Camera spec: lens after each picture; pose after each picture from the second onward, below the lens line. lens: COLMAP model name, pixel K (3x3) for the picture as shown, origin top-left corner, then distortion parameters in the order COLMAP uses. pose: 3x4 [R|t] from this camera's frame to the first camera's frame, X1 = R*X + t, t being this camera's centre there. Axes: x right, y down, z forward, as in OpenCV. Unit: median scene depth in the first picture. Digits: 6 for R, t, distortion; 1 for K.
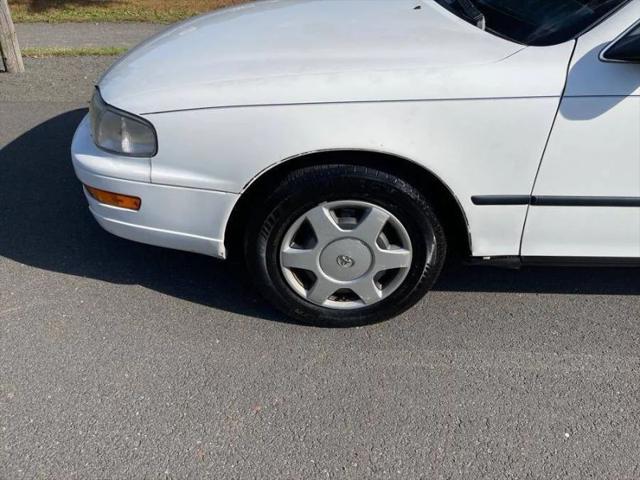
lens RADIAL K [[485.3, 0, 320.9], [0, 485.3, 236.5], [0, 0, 1]] dist [0.082171, -0.120157]
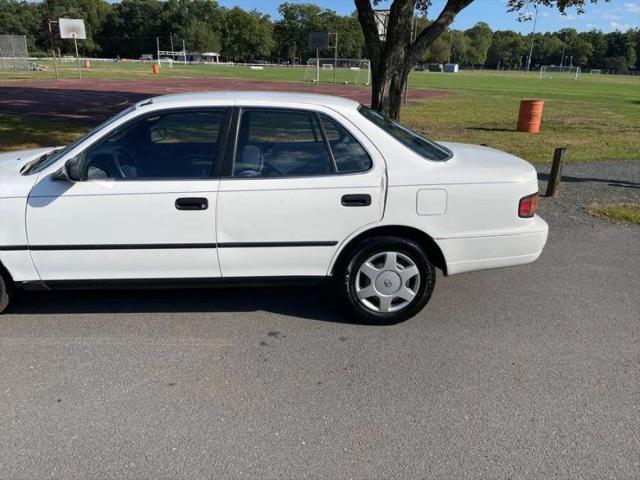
lens RADIAL K [[485.5, 0, 317.2], [0, 485.5, 235.5], [0, 0, 1]] dist [0.080414, -0.111899]
pose [[0.996747, -0.022298, 0.077450, 1.353878], [0.042631, 0.961394, -0.271852, 0.444222], [-0.068398, 0.274269, 0.959218, -0.951085]]
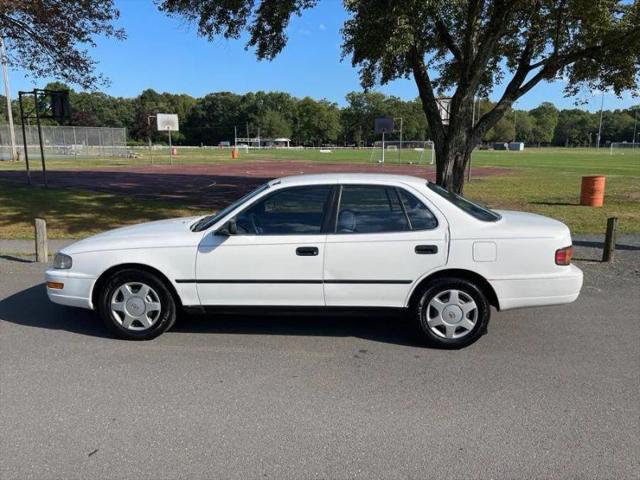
lens RADIAL K [[485.2, 0, 320.1], [0, 485.2, 239.1], [0, 0, 1]] dist [0.080238, -0.116489]
pose [[0.998922, -0.009980, -0.045331, 1.210837], [-0.009656, 0.910565, -0.413252, 0.826516], [0.045402, 0.413245, 0.909488, -1.574853]]
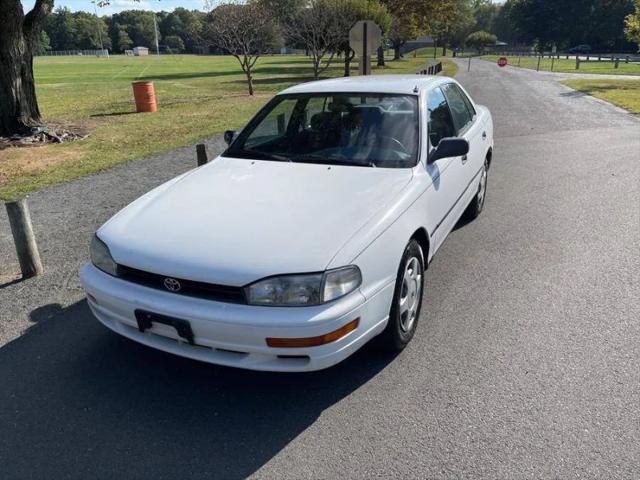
lens RADIAL K [[484.2, 0, 317.3], [0, 484.2, 239.4], [0, 0, 1]] dist [0.082086, -0.117484]
pose [[0.439327, -0.353228, 0.825967, -1.549150], [0.540065, 0.838592, 0.071369, -0.447784], [-0.717859, 0.414722, 0.559182, 0.169068]]
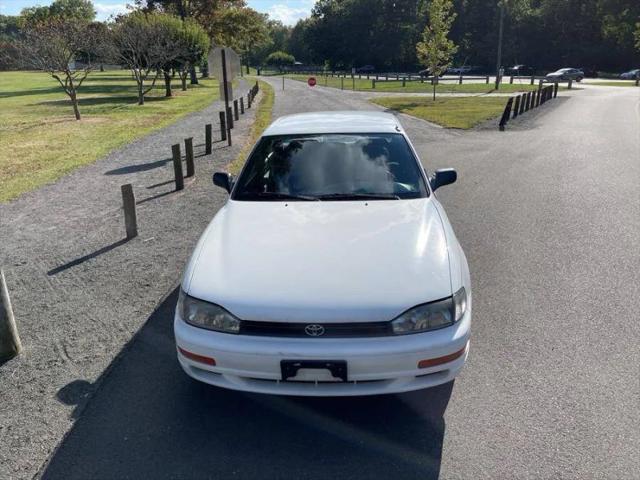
lens RADIAL K [[484.2, 0, 317.3], [0, 484.2, 239.4], [0, 0, 1]] dist [0.082086, -0.117484]
pose [[0.071823, -0.359542, 0.930361, -1.931677], [0.583385, 0.771720, 0.253199, -1.098157], [-0.809014, 0.524573, 0.265179, 0.805004]]
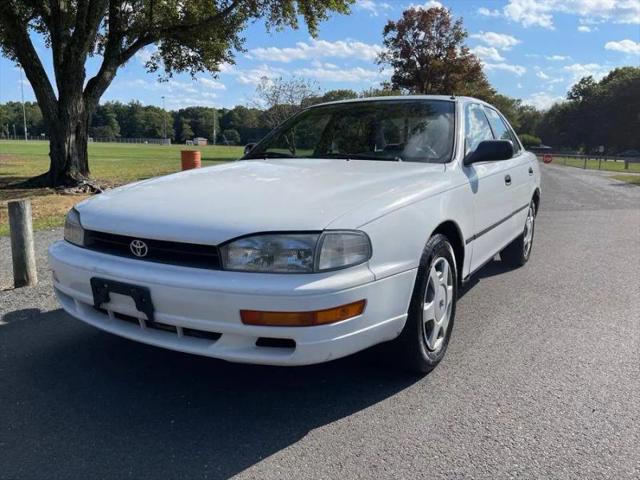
lens RADIAL K [[485.1, 0, 316.6], [0, 485.1, 238.8], [0, 0, 1]] dist [0.076945, -0.106565]
pose [[0.523606, -0.168998, 0.835031, -1.341737], [0.483196, 0.866151, -0.127692, -0.111666], [-0.701683, 0.470344, 0.535180, 0.406081]]
